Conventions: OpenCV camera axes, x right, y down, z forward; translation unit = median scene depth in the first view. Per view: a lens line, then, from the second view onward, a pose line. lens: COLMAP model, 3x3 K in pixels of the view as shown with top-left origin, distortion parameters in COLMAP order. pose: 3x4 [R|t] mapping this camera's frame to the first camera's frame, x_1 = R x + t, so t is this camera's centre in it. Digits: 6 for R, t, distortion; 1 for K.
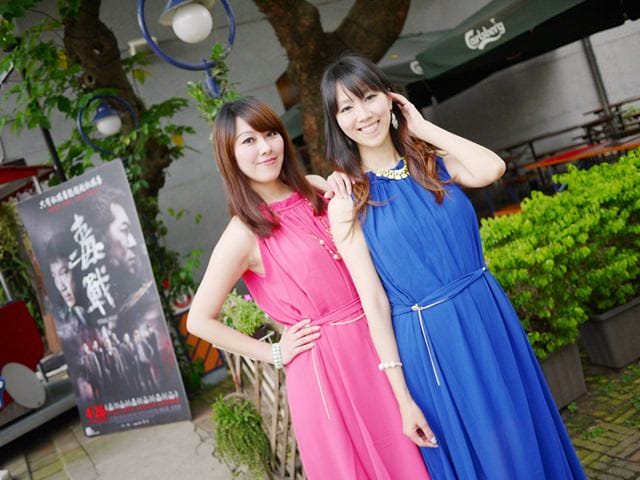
lens RADIAL K [[720.3, 0, 320.0], [0, 720.3, 240.0], [0, 0, 1]] dist [-0.024037, 0.016909]
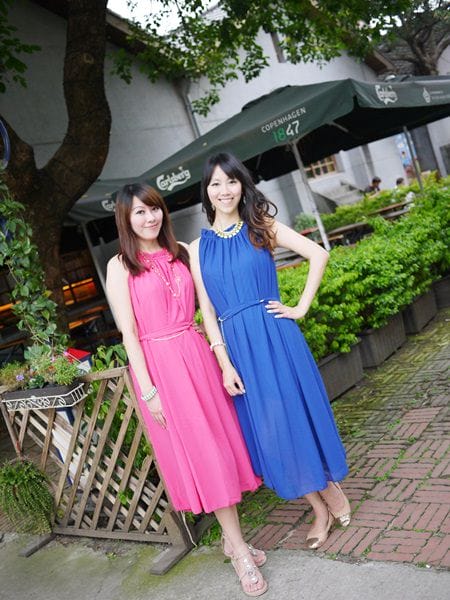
lens RADIAL K [[675.3, 0, 225.0], [0, 675.3, 300.0], [0, 0, 1]] dist [-0.024037, 0.016909]
pose [[0.920602, 0.004630, 0.390475, -0.147694], [0.045015, 0.992006, -0.117892, 0.066542], [-0.387899, 0.126109, 0.913034, -0.082751]]
